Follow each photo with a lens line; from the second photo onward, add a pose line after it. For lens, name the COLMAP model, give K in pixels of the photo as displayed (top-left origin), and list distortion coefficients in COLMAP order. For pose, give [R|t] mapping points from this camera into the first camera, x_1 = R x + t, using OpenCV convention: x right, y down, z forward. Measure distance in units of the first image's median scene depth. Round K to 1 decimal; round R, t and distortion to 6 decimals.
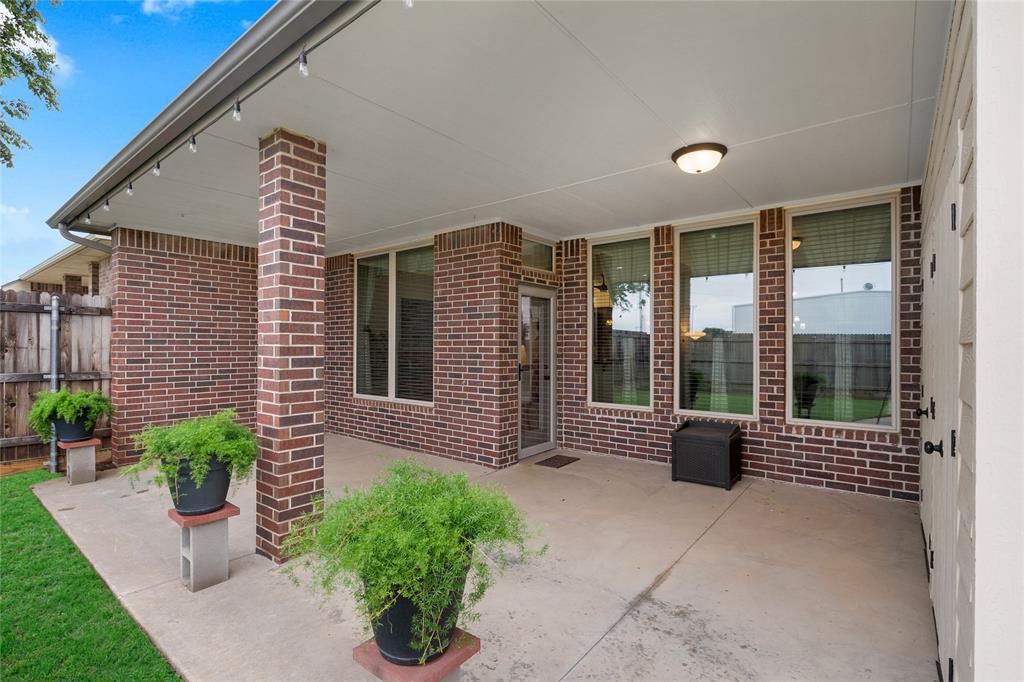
lens RADIAL K [[494.6, 0, 515.9], [0, 494.6, 346.7], [0, 0, 1]] dist [-0.002959, -0.000365]
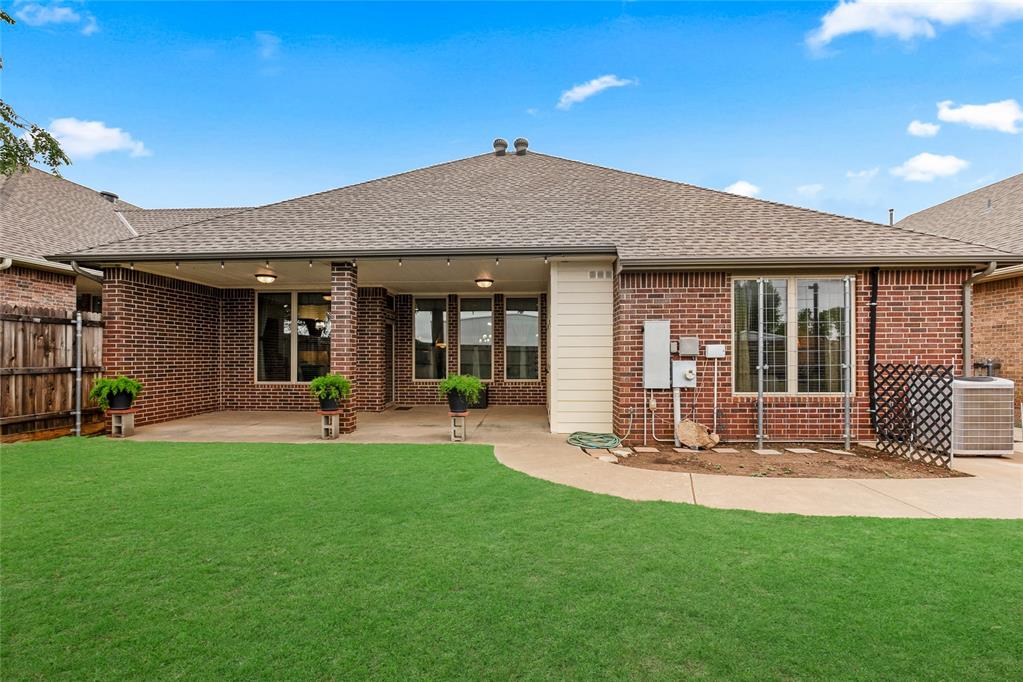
lens RADIAL K [[482.9, 0, 519.0], [0, 482.9, 352.7], [0, 0, 1]] dist [-0.011845, -0.000029]
pose [[0.811497, 0.002069, 0.584353, -0.671385], [0.002143, 0.999976, -0.006517, 0.022911], [-0.584352, 0.006540, 0.811474, -0.837627]]
